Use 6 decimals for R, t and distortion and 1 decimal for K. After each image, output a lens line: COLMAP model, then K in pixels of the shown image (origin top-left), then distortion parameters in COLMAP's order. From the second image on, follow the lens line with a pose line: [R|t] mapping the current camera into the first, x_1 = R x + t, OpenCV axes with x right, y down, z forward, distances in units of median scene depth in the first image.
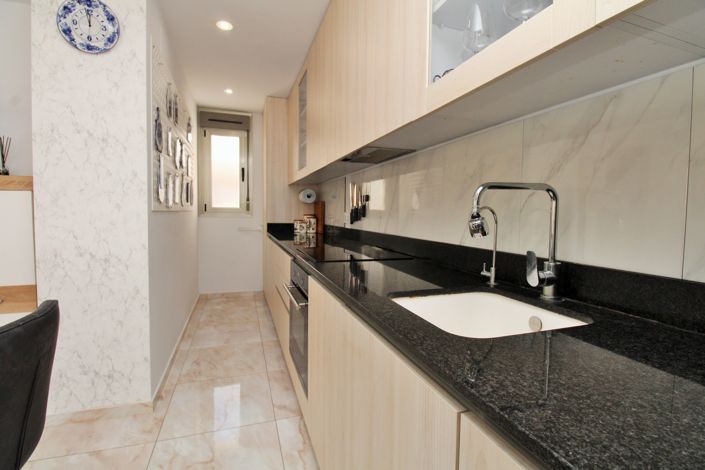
lens RADIAL K [[331.4, 0, 353.6], [0, 331.4, 222.0], [0, 0, 1]] dist [-0.000785, -0.007167]
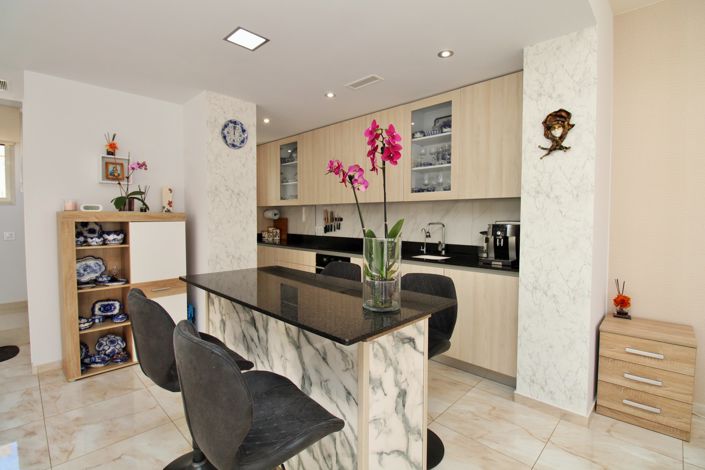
lens RADIAL K [[331.4, 0, 352.3], [0, 331.4, 230.4], [0, 0, 1]] dist [-0.000785, -0.007167]
pose [[0.898527, -0.028183, 0.438013, -0.554791], [0.020500, 0.999542, 0.022261, -0.039144], [-0.438440, -0.011023, 0.898693, -0.539285]]
